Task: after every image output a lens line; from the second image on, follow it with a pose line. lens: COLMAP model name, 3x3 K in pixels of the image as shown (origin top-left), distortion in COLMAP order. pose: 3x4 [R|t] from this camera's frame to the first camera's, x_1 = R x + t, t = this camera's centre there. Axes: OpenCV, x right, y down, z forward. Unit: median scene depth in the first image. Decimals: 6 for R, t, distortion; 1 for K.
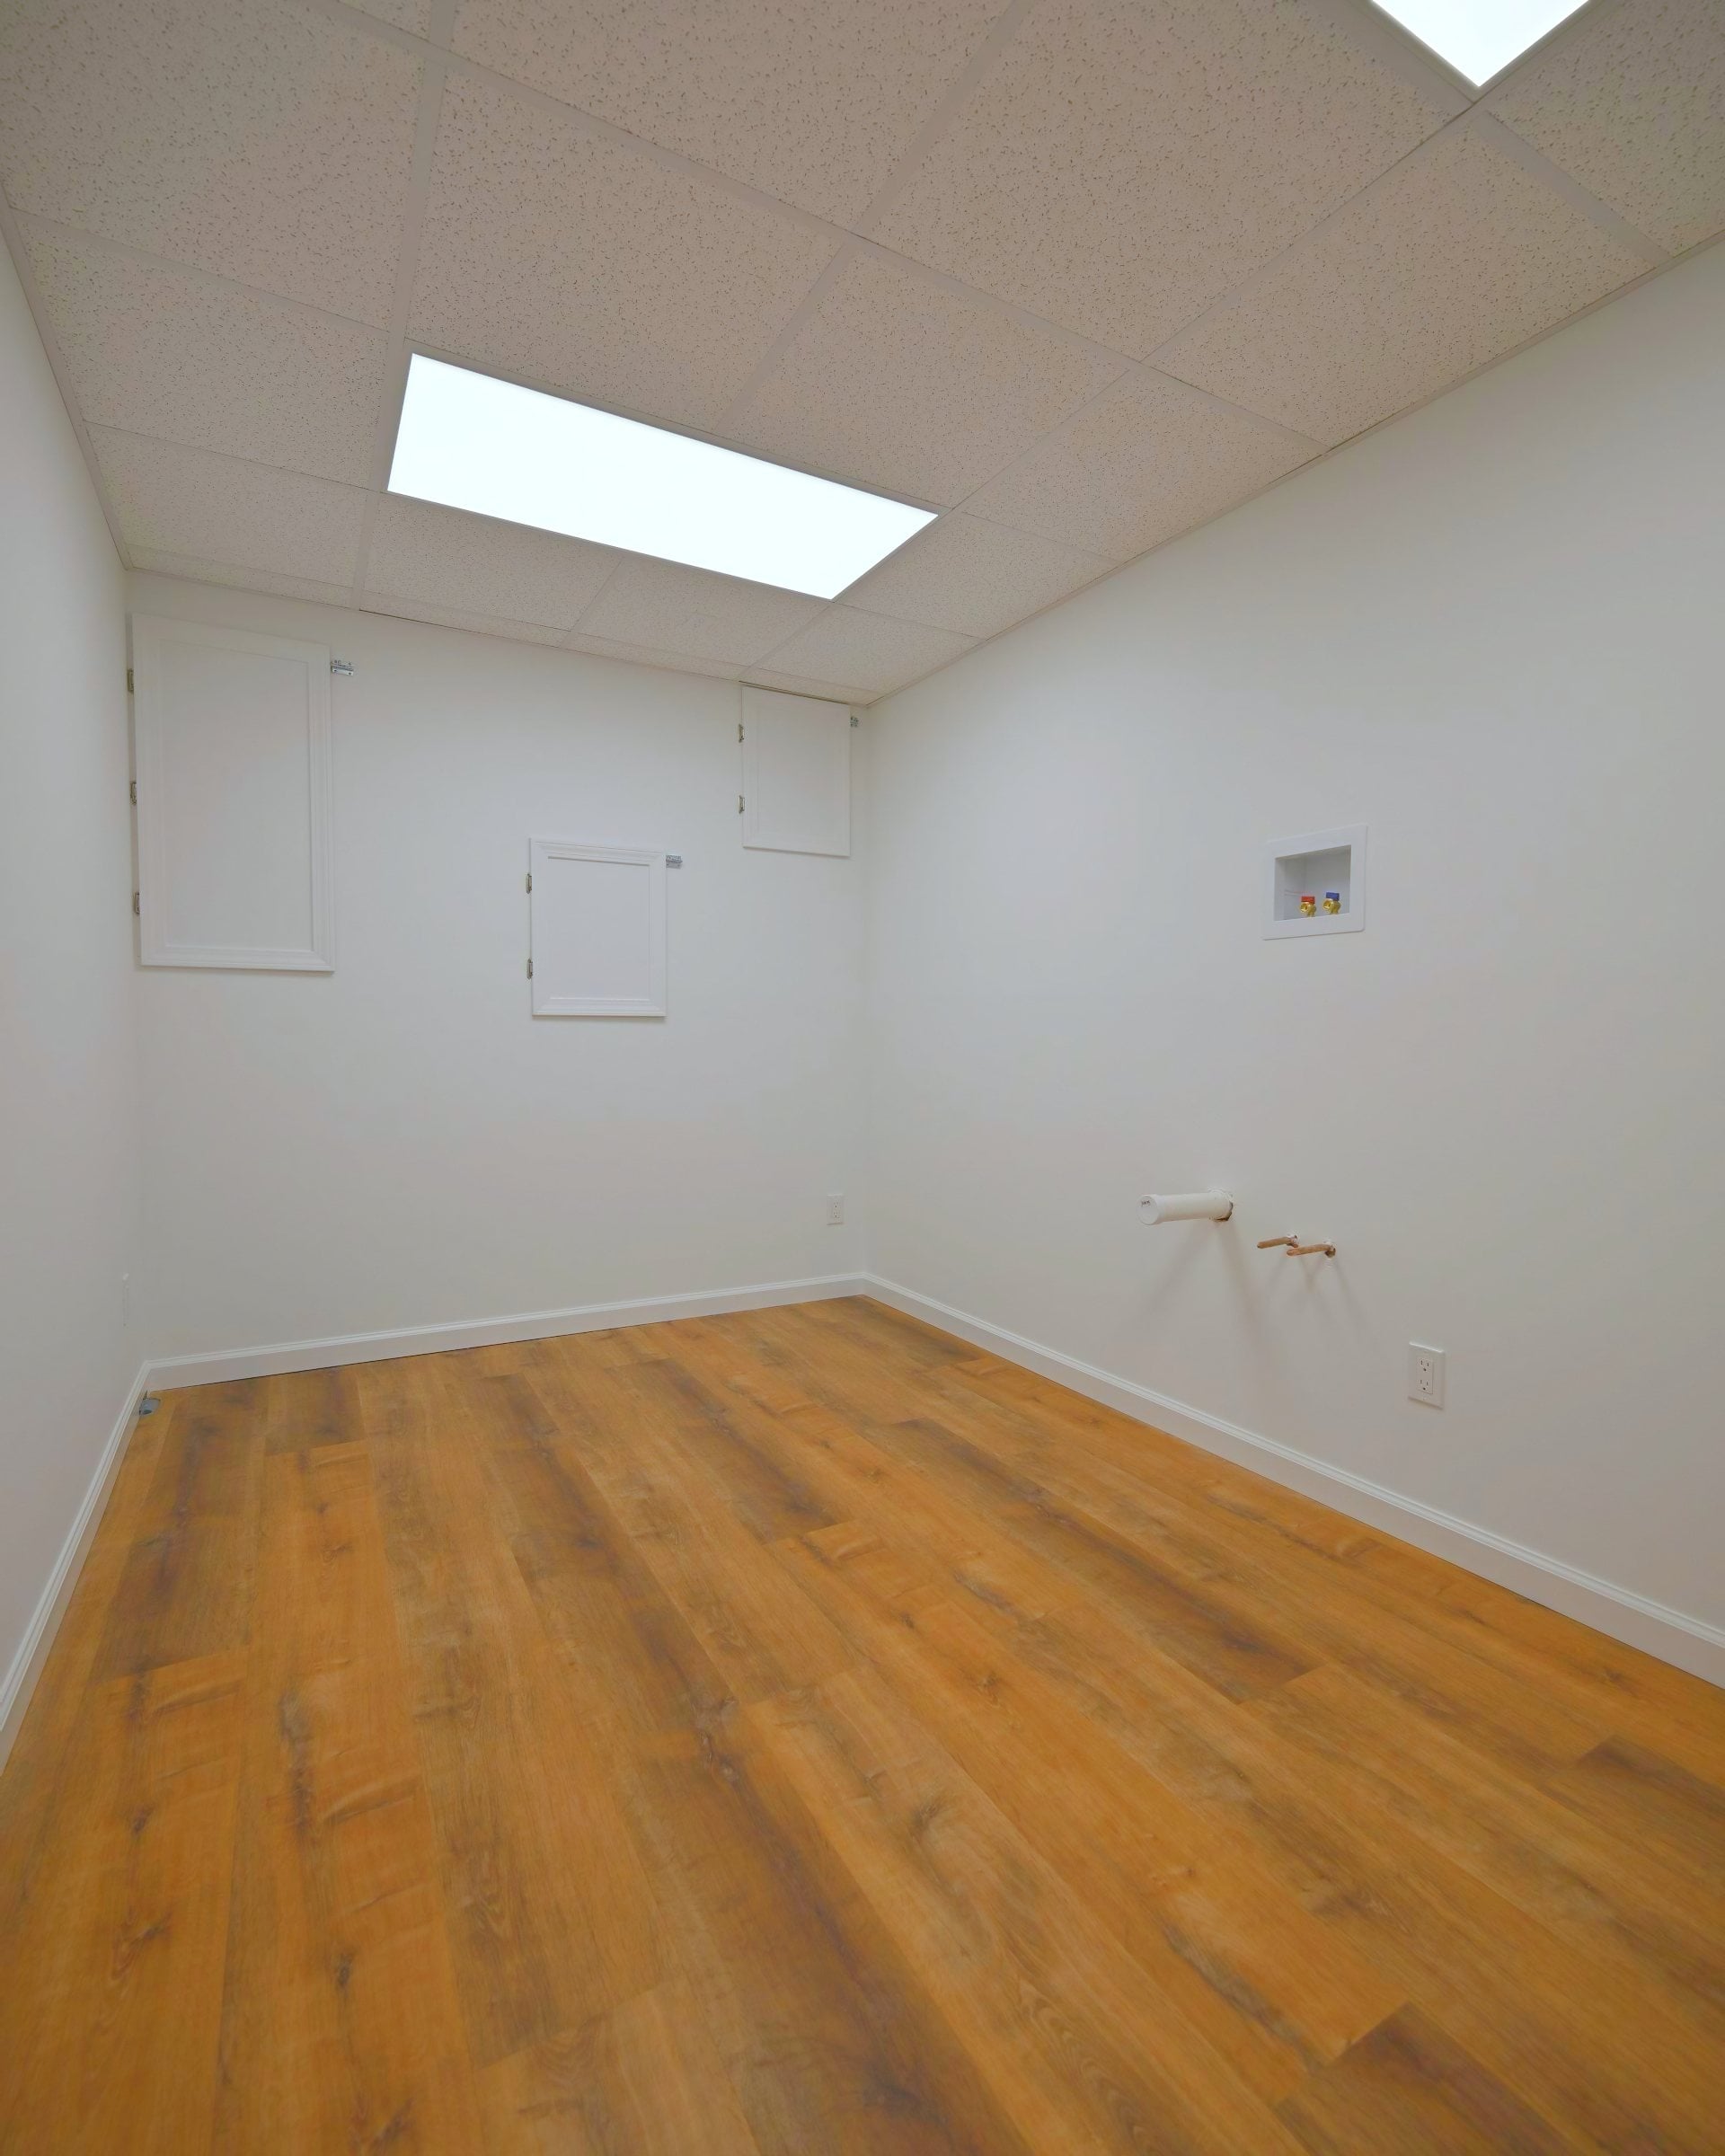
lens RADIAL K [[1035.3, 0, 889.9], [0, 1035.3, 1075.7], [0, 0, 1]] dist [-0.000593, -0.000190]
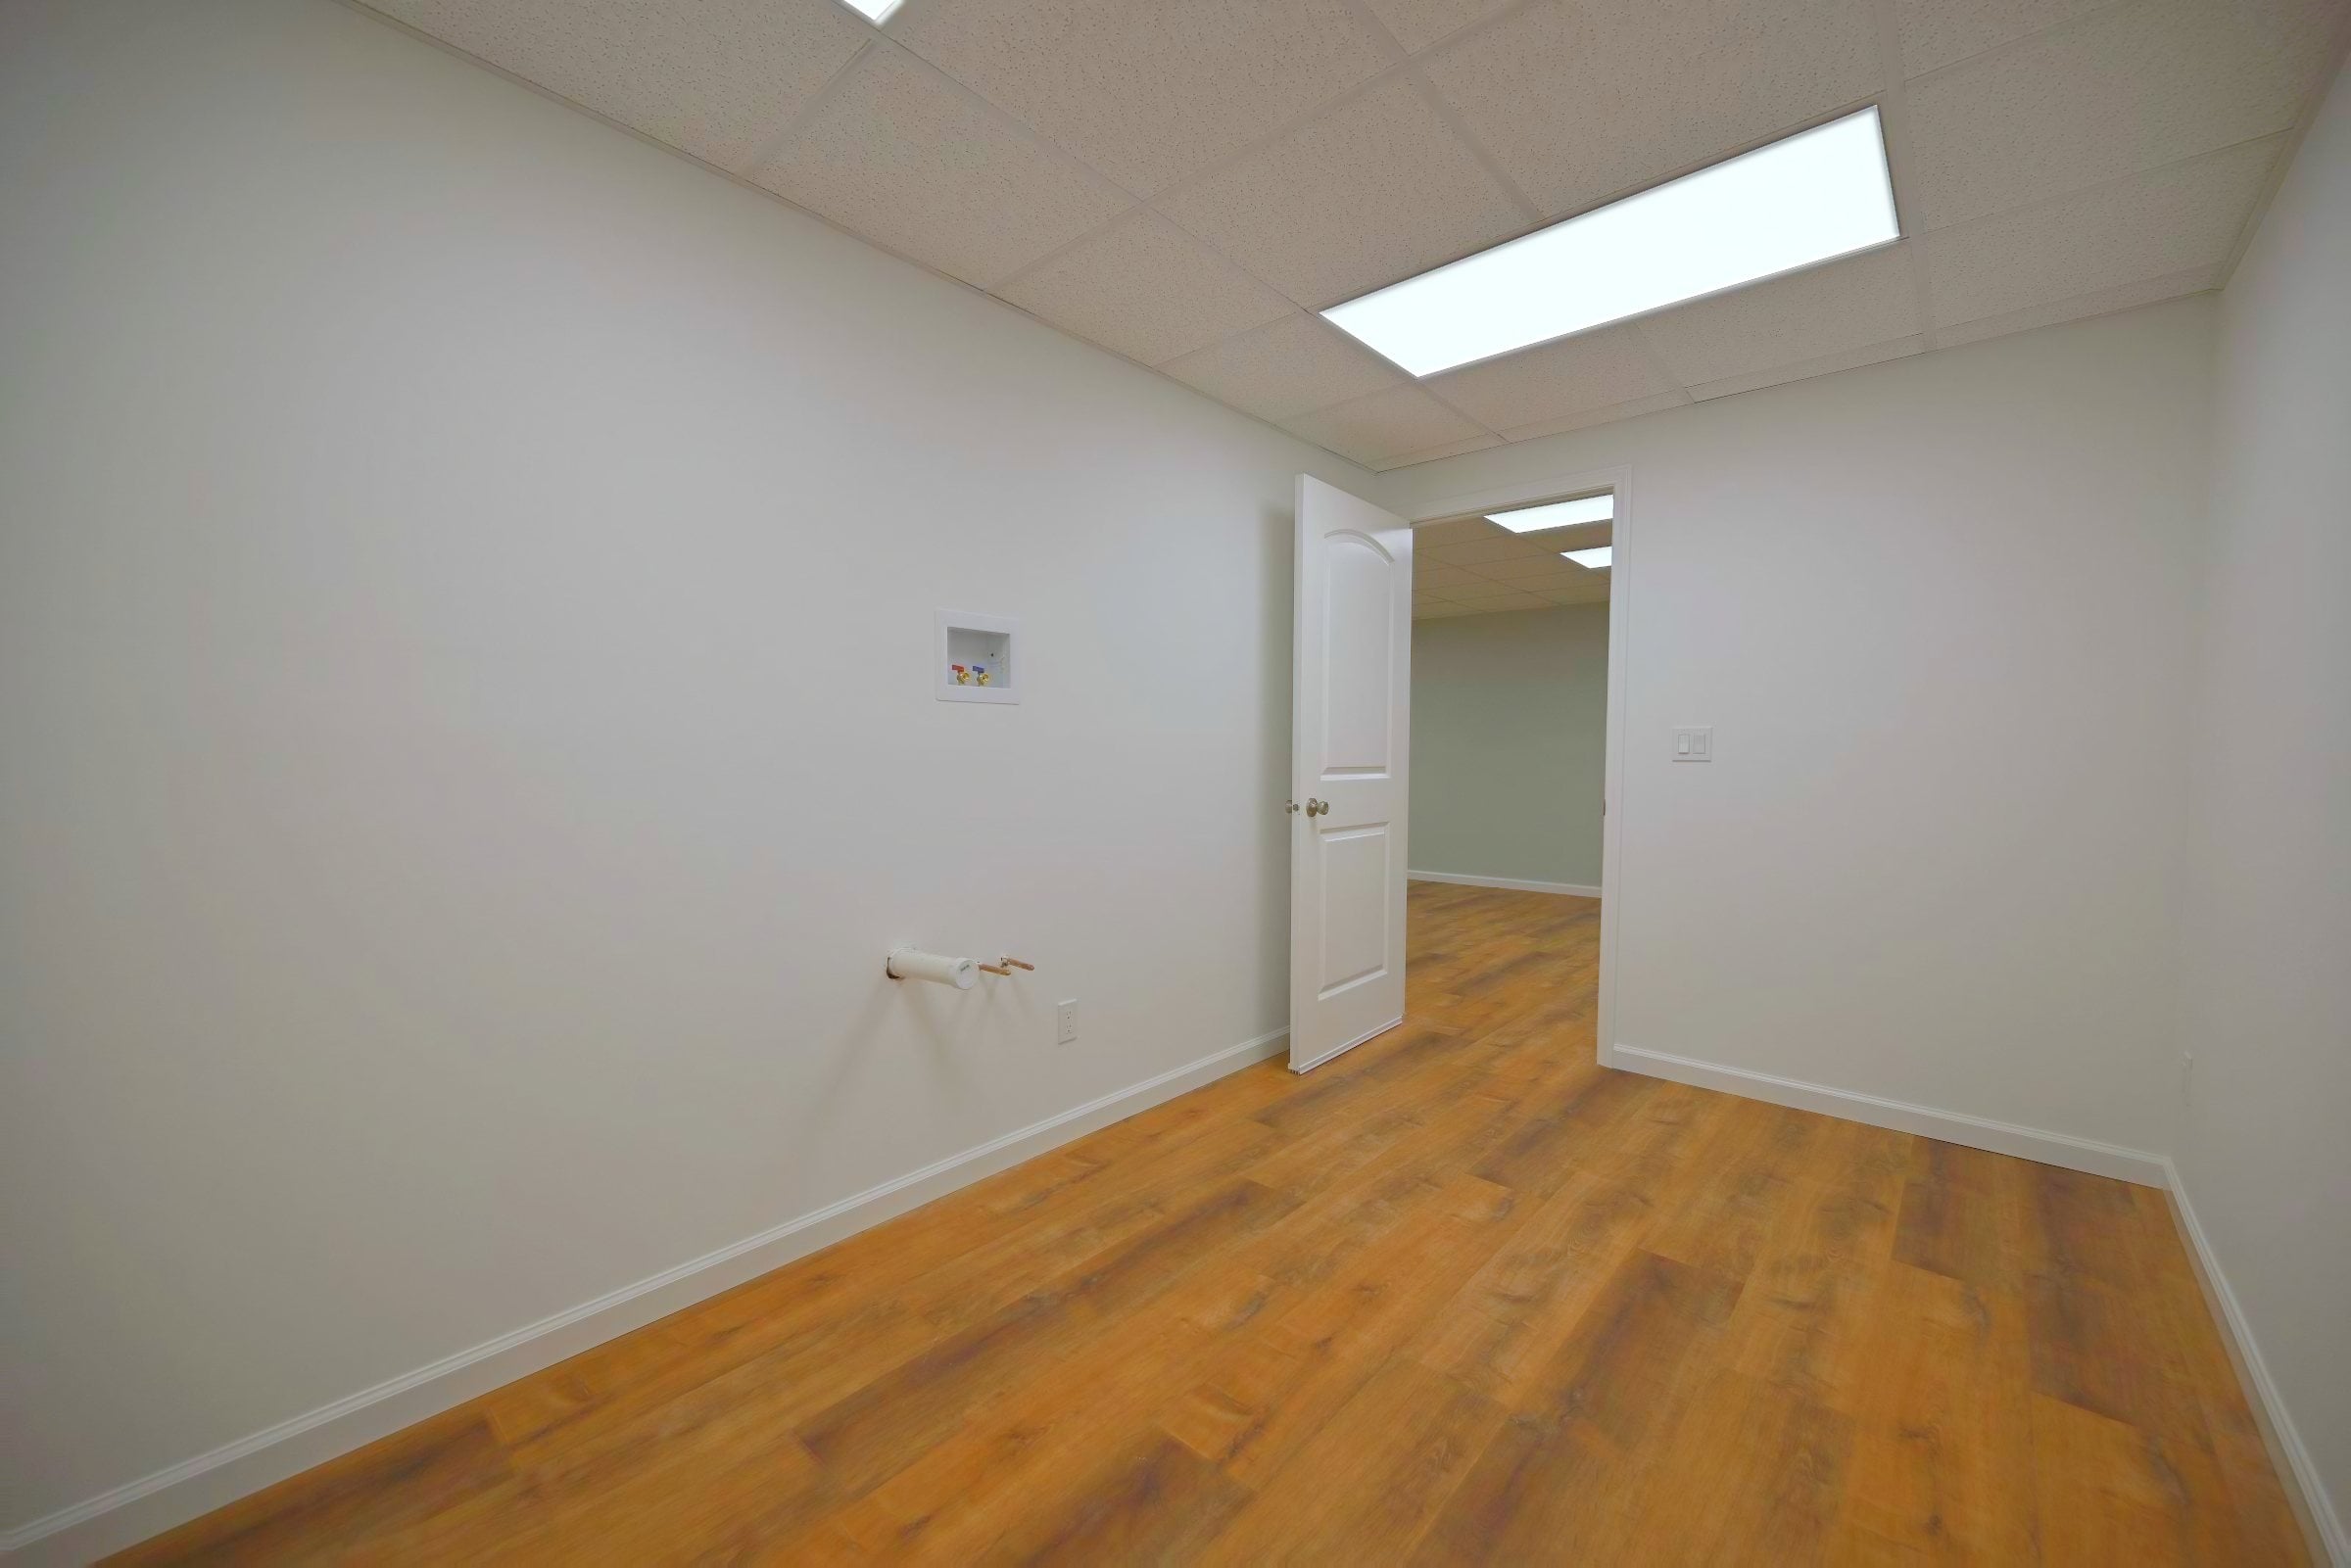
lens RADIAL K [[912.5, 0, 1177.0], [0, 912.5, 785.1], [0, 0, 1]] dist [0.000563, 0.000023]
pose [[-0.316985, -0.041210, 0.947535, -0.835809], [0.036701, 0.997774, 0.055673, -0.117972], [-0.947720, 0.052423, -0.314767, 1.451291]]
